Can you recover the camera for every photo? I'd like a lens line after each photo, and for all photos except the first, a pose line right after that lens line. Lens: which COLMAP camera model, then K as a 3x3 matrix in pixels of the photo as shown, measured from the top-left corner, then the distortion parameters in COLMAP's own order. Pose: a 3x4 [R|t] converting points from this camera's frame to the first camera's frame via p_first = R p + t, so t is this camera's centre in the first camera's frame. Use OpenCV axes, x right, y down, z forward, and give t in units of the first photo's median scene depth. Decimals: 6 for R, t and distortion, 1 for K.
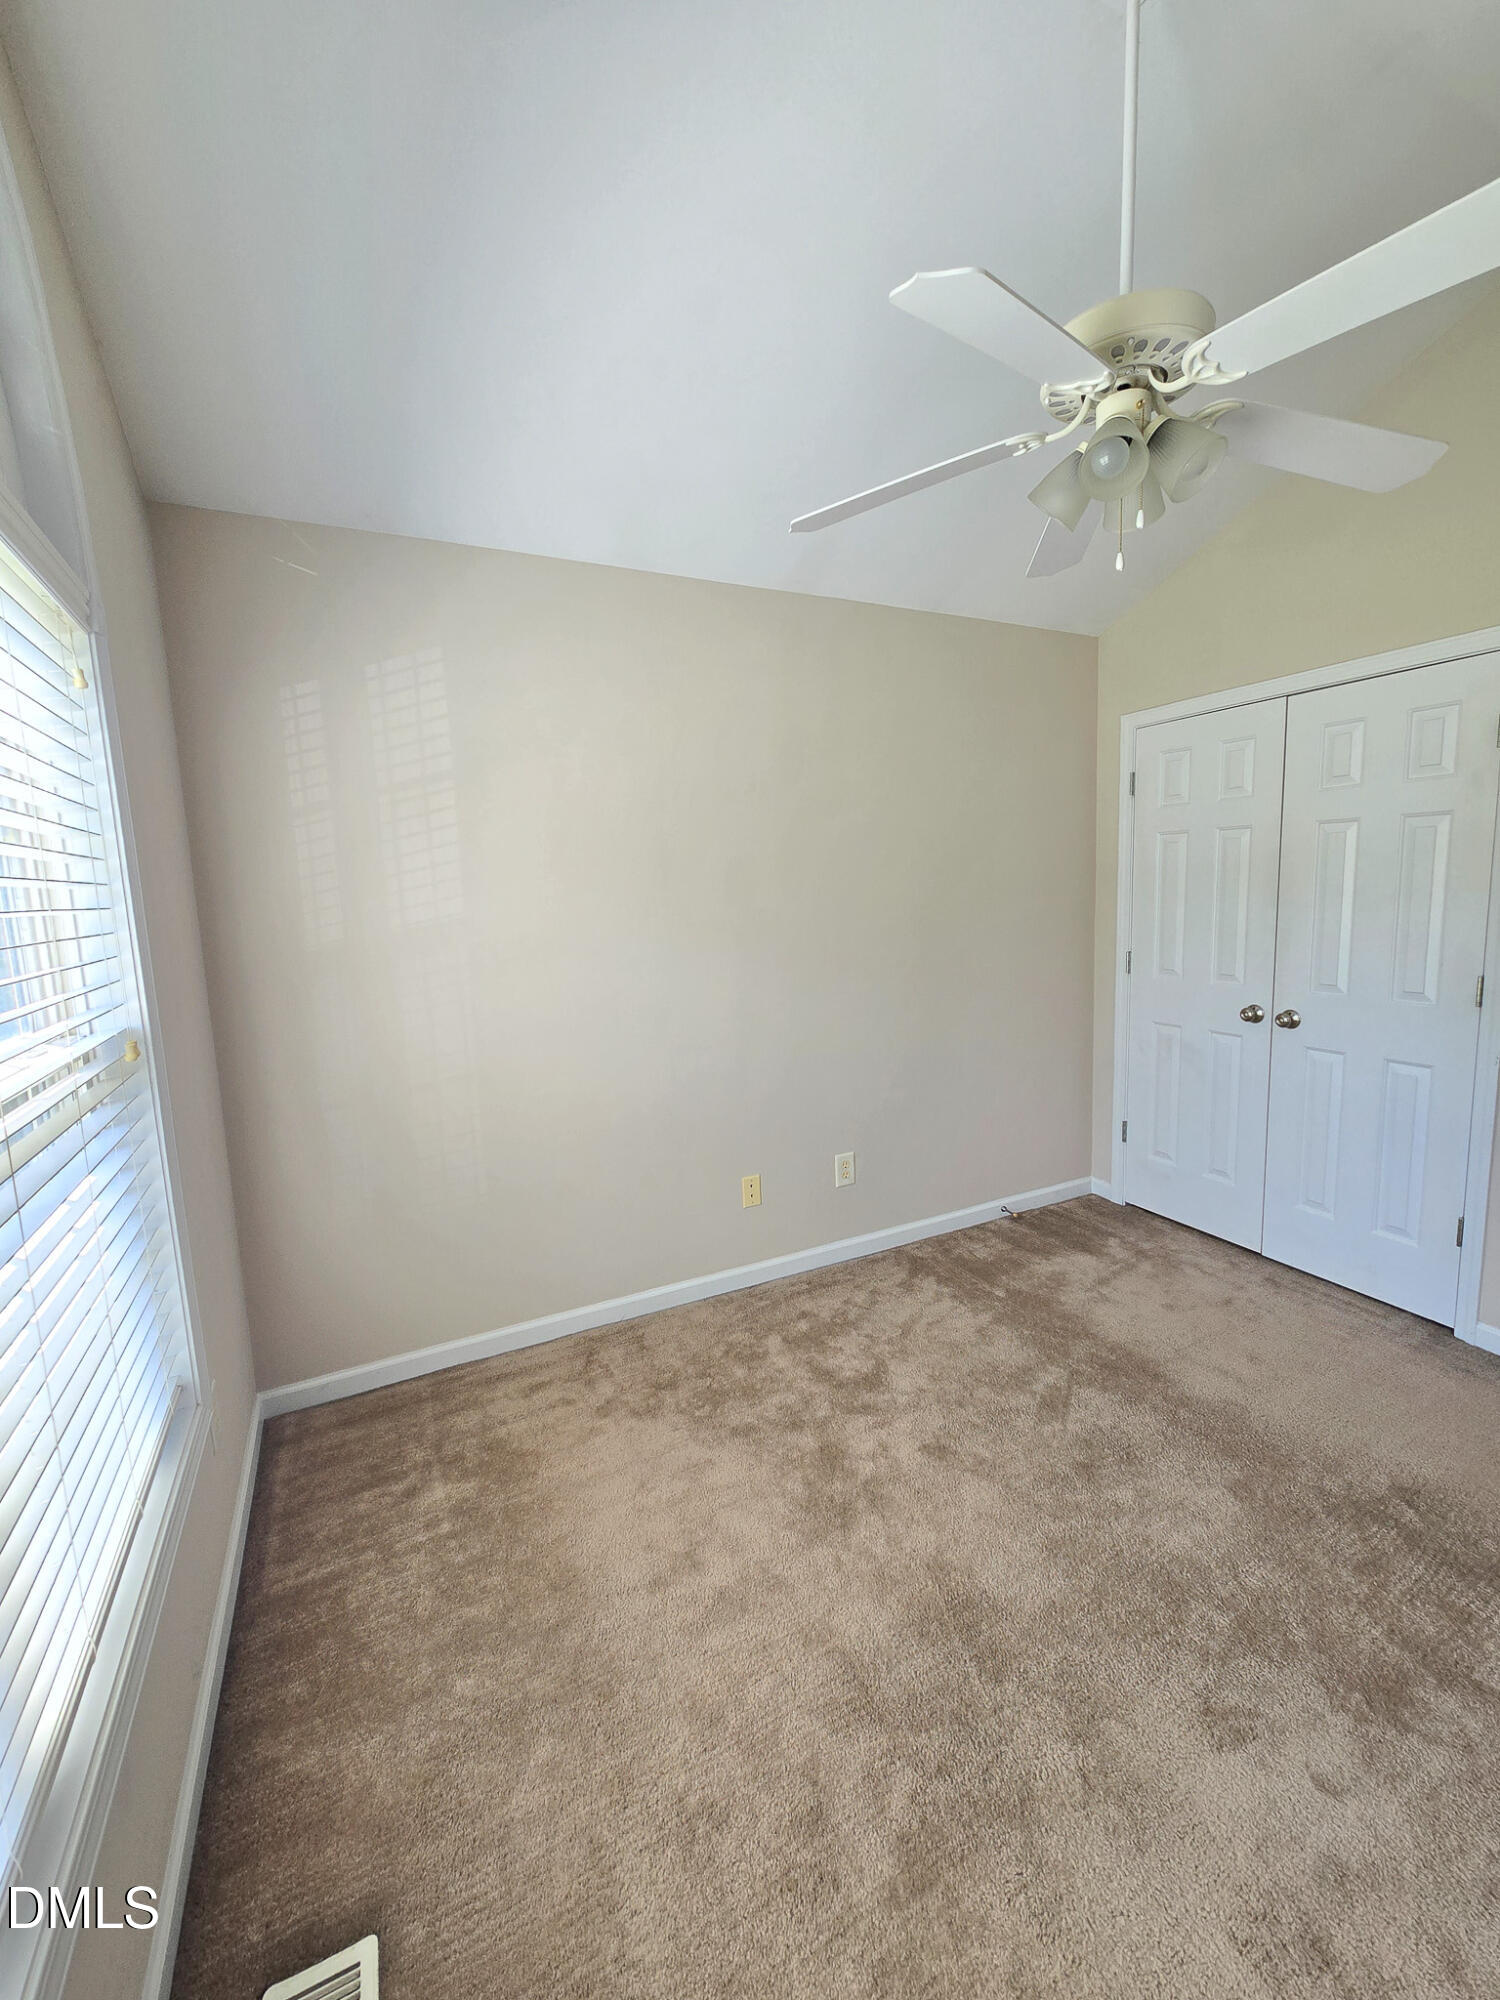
lens RADIAL K [[821.1, 0, 757.9], [0, 821.1, 995.1], [0, 0, 1]] dist [0.002477, -0.002126]
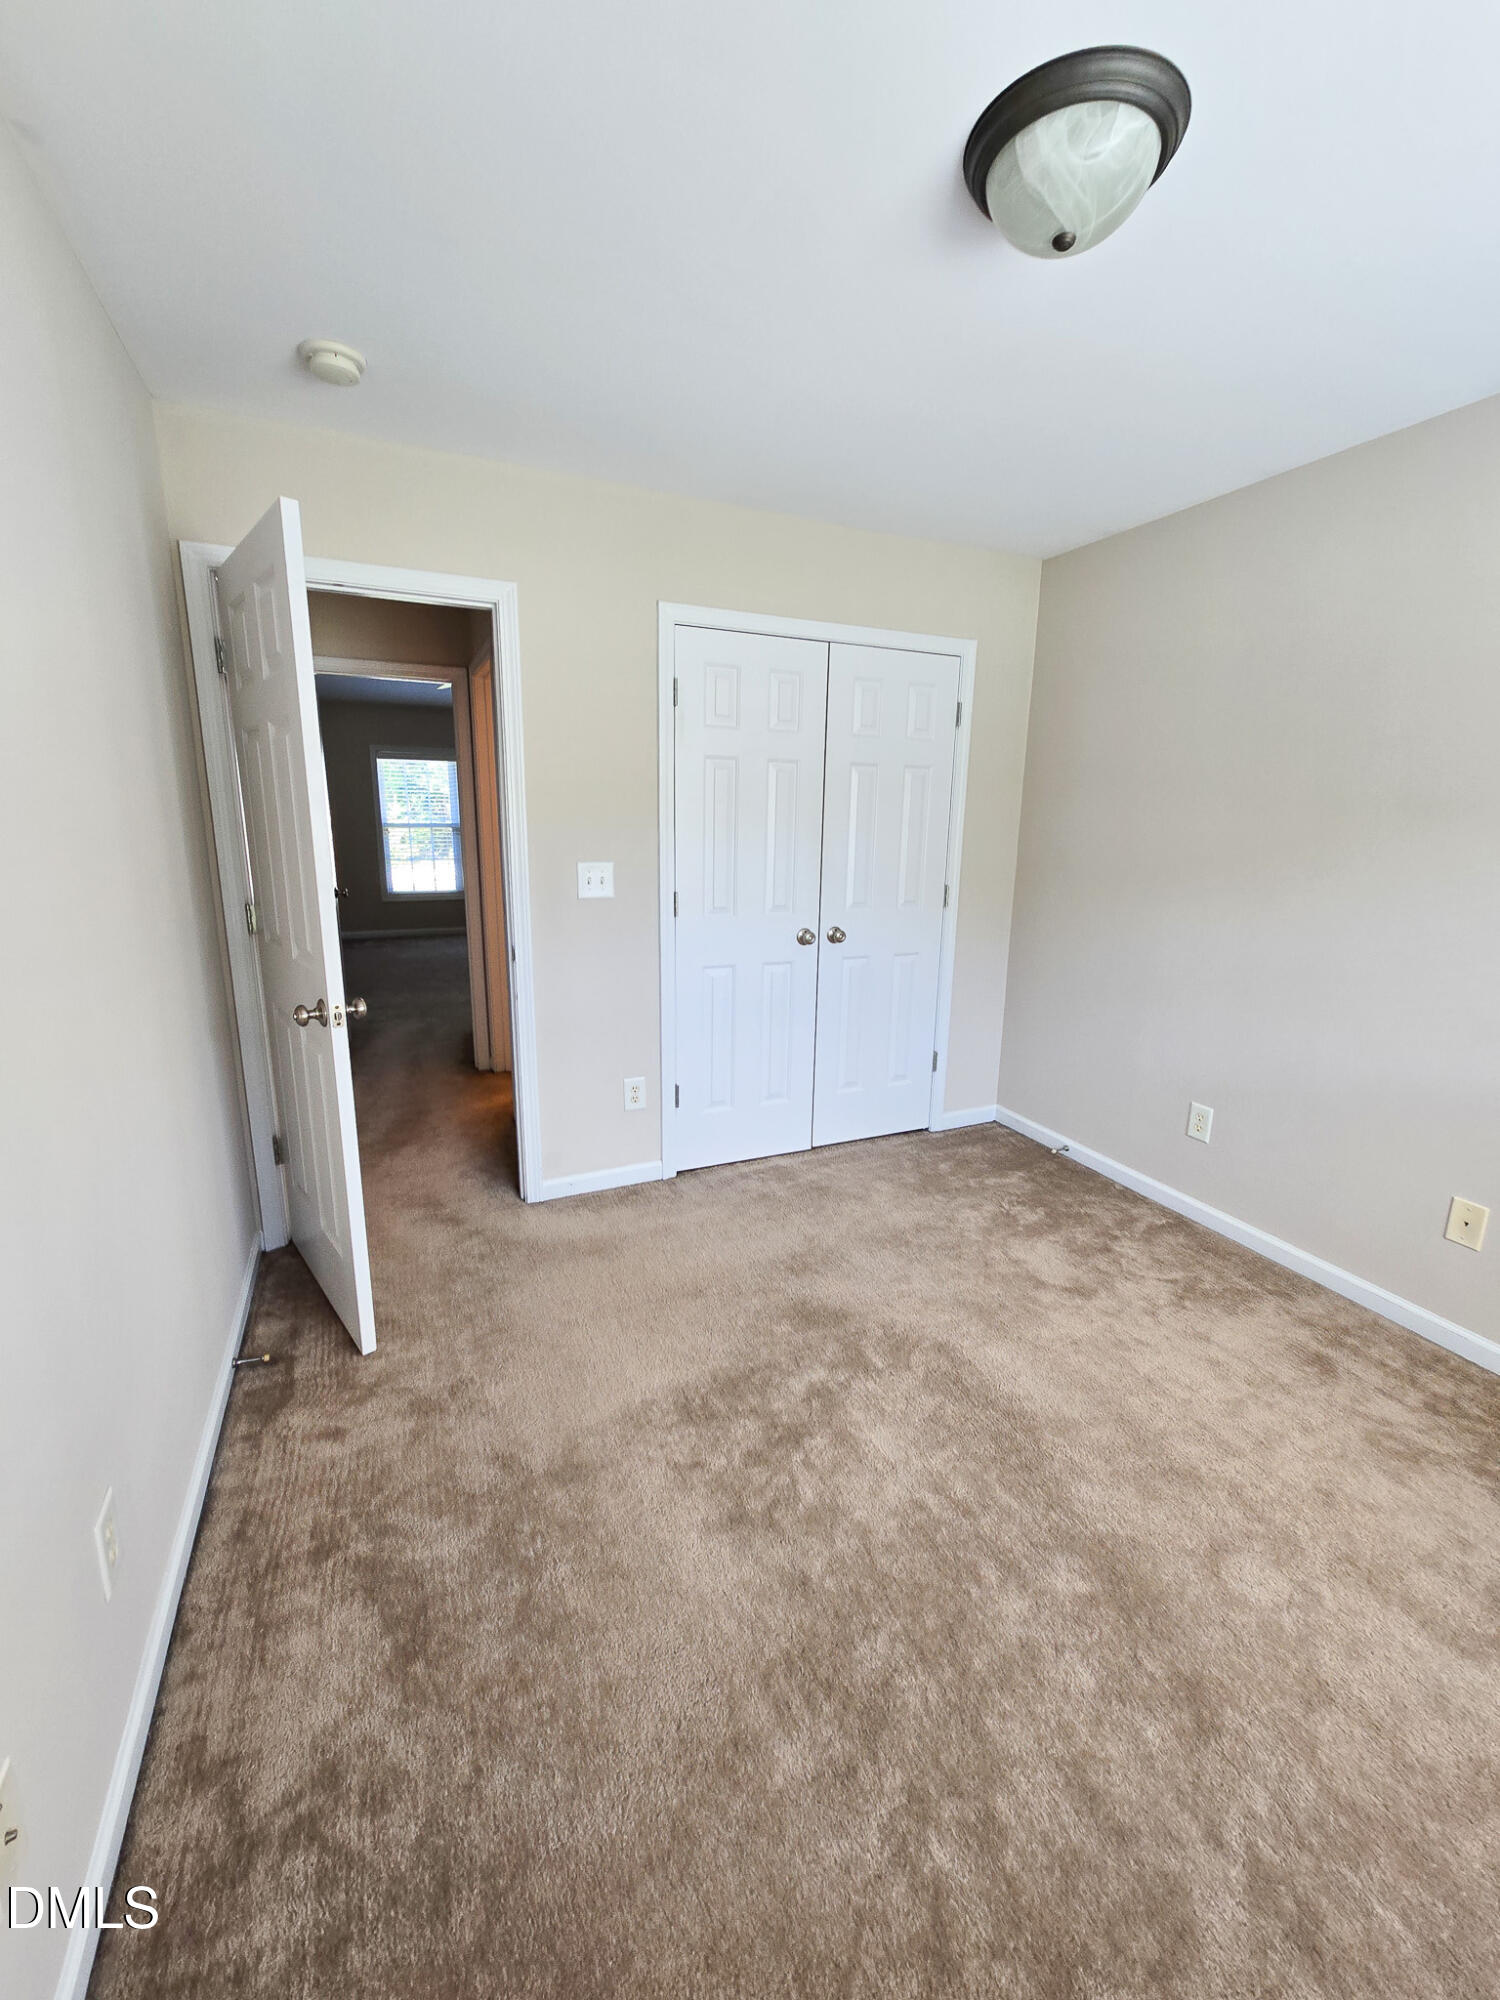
lens RADIAL K [[821.1, 0, 753.9], [0, 821.1, 988.2], [0, 0, 1]] dist [0.002477, -0.002126]
pose [[0.033297, -0.170994, 0.984709, -0.789618], [0.115498, 0.979313, 0.166151, -0.162805], [-0.992749, 0.108200, 0.052357, 1.677171]]
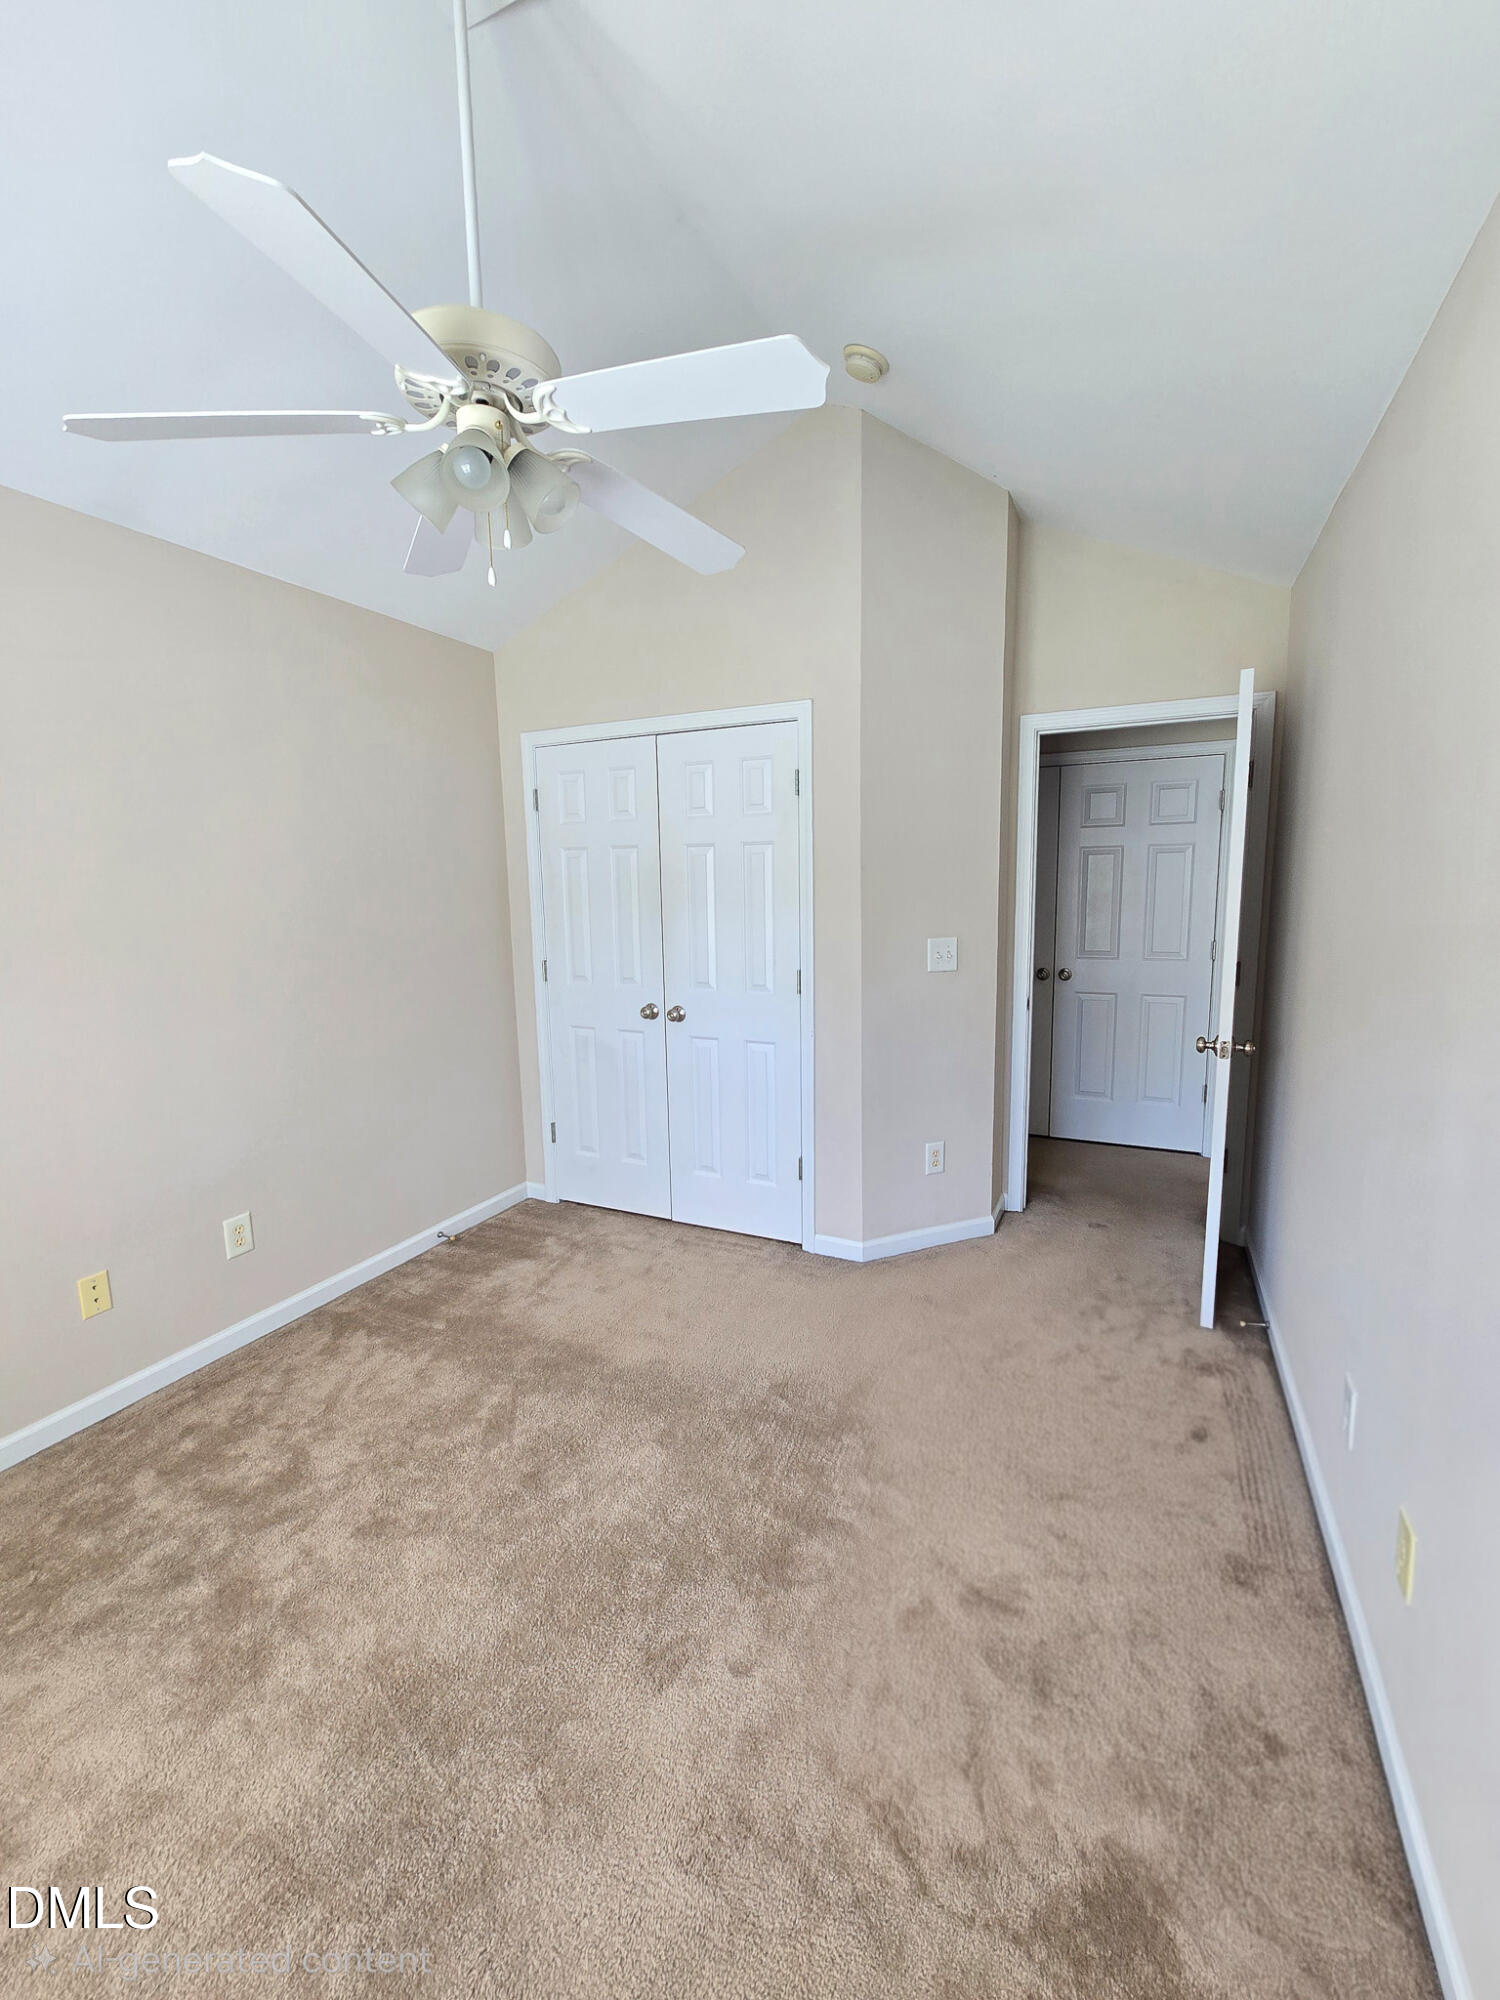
lens RADIAL K [[821.1, 0, 761.2], [0, 821.1, 997.2], [0, 0, 1]] dist [0.002477, -0.002126]
pose [[0.783398, -0.065259, 0.618085, 0.036373], [0.070528, 0.997383, 0.015914, -0.006849], [-0.617506, 0.031125, 0.785950, 0.020099]]
